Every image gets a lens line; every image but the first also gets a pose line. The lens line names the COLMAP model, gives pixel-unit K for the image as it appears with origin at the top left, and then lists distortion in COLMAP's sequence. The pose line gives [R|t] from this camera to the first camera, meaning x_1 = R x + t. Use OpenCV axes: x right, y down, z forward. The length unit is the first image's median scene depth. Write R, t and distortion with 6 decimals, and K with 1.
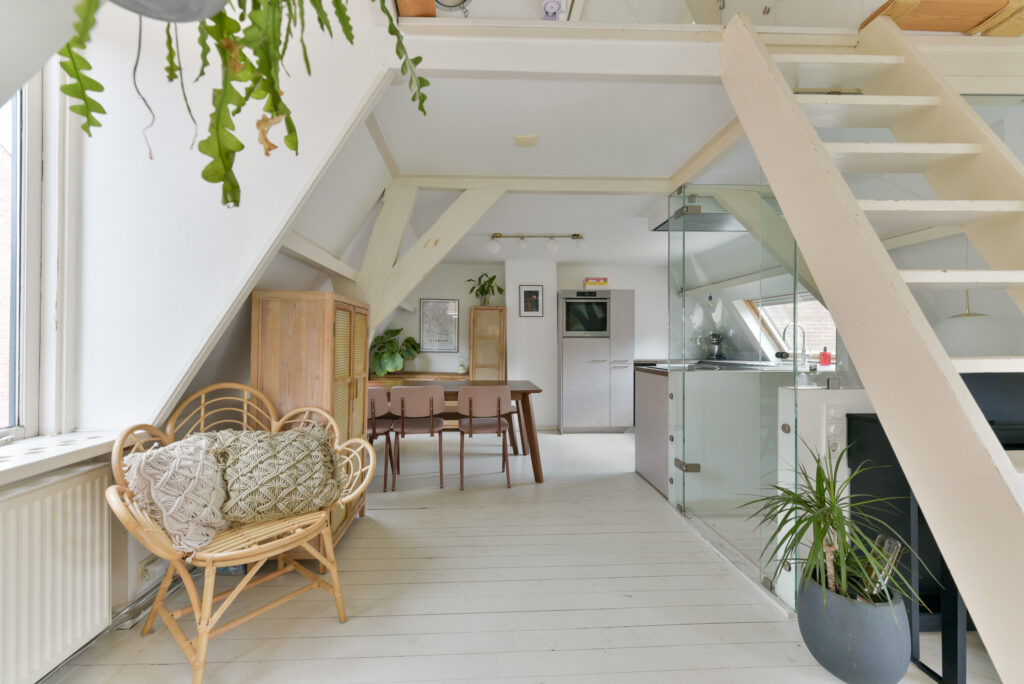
lens RADIAL K [[405.9, 0, 515.4], [0, 405.9, 342.3], [0, 0, 1]] dist [0.002528, 0.000030]
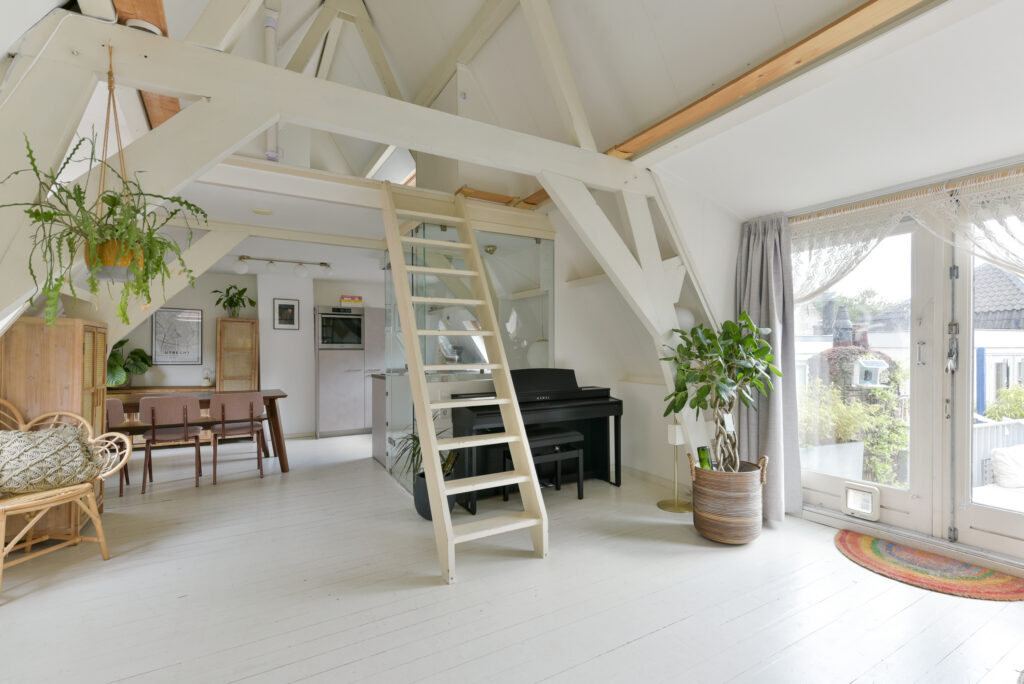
lens RADIAL K [[456.2, 0, 519.6], [0, 456.2, 354.8], [0, 0, 1]] dist [0.002355, 0.000328]
pose [[0.890963, -0.004627, 0.454052, 0.042179], [-0.000023, 0.999948, 0.010236, -0.010609], [-0.454076, -0.009131, 0.890916, -0.336888]]
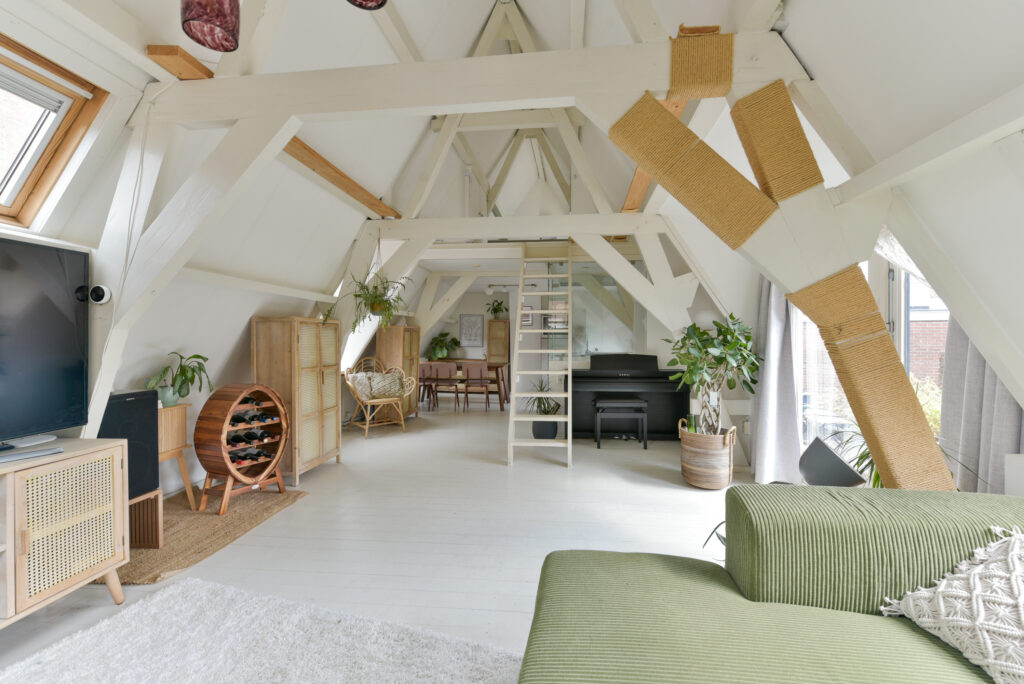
lens RADIAL K [[397.0, 0, 540.3], [0, 397.0, 338.1], [0, 0, 1]] dist [0.001021, 0.000012]
pose [[0.991179, 0.004411, -0.132455, 0.333755], [-0.003889, 0.999984, 0.004203, -0.020503], [0.132472, -0.003651, 0.991180, -0.623194]]
